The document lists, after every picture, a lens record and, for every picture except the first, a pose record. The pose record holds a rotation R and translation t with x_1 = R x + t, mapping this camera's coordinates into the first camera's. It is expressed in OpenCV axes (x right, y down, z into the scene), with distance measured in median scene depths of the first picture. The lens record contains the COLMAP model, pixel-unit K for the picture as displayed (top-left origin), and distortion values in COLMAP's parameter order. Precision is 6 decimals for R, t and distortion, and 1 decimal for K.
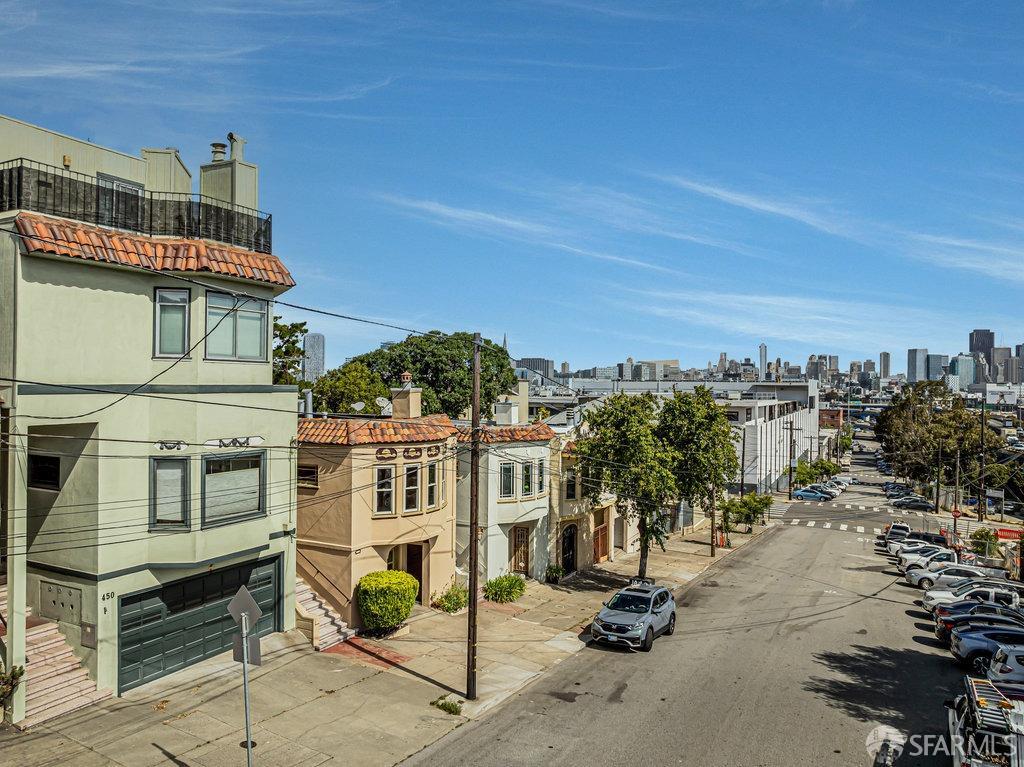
lens RADIAL K [[712.3, 0, 513.4], [0, 712.3, 375.5], [0, 0, 1]] dist [-0.027934, -0.002705]
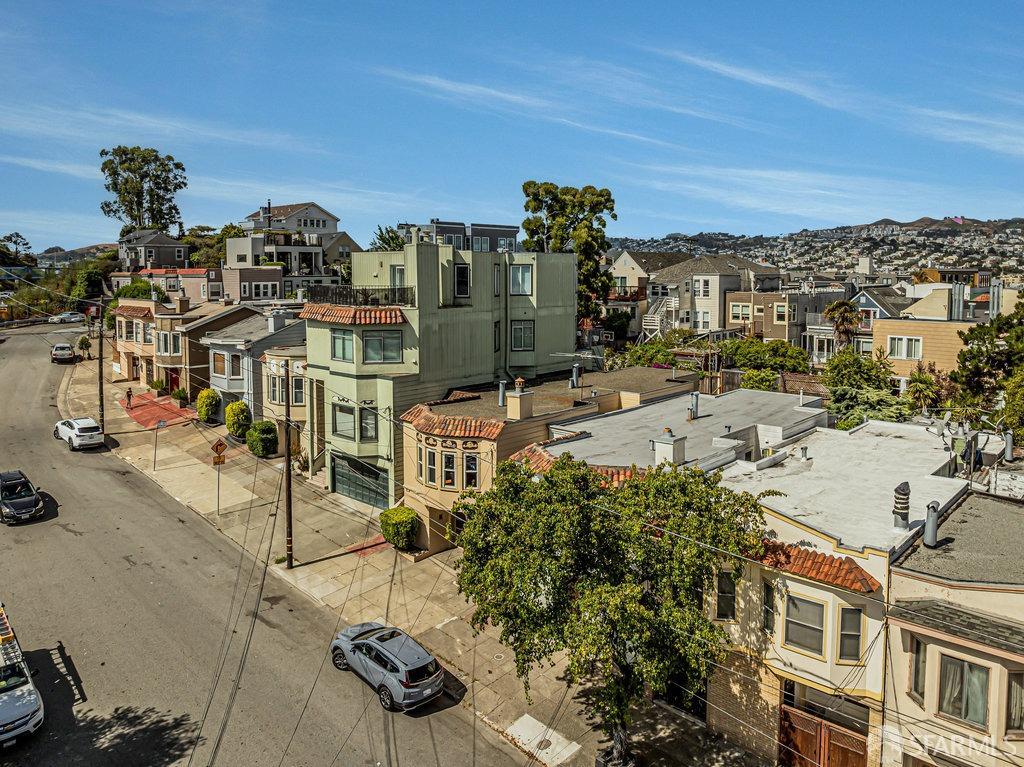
lens RADIAL K [[759.0, 0, 558.0], [0, 759.0, 307.6], [0, 0, 1]] dist [-0.038769, -0.003445]
pose [[-0.238956, 0.042540, -0.970098, 1.418913], [0.002769, 0.999066, 0.043128, -0.239874], [0.971026, 0.007619, -0.238850, 1.902742]]
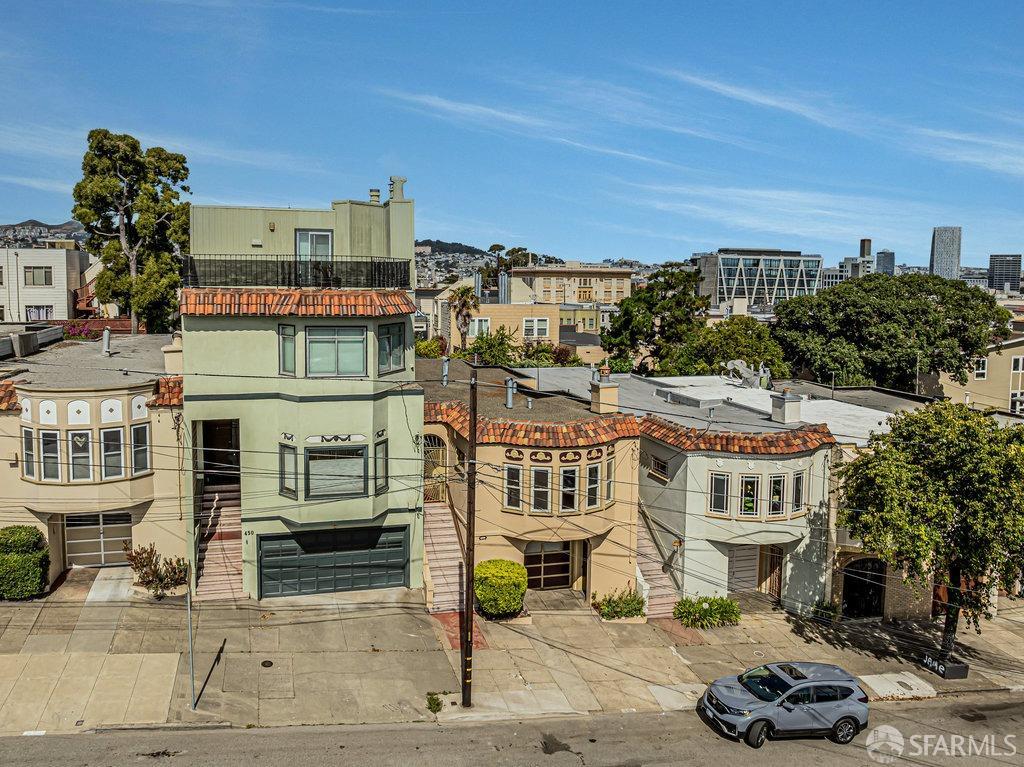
lens RADIAL K [[737.8, 0, 462.1], [0, 737.8, 325.4], [0, 0, 1]] dist [-0.027853, -0.001412]
pose [[0.655972, 0.048769, -0.753208, 0.688461], [0.000841, 0.997863, 0.065342, -0.180262], [0.754785, -0.043496, 0.654529, 0.261802]]
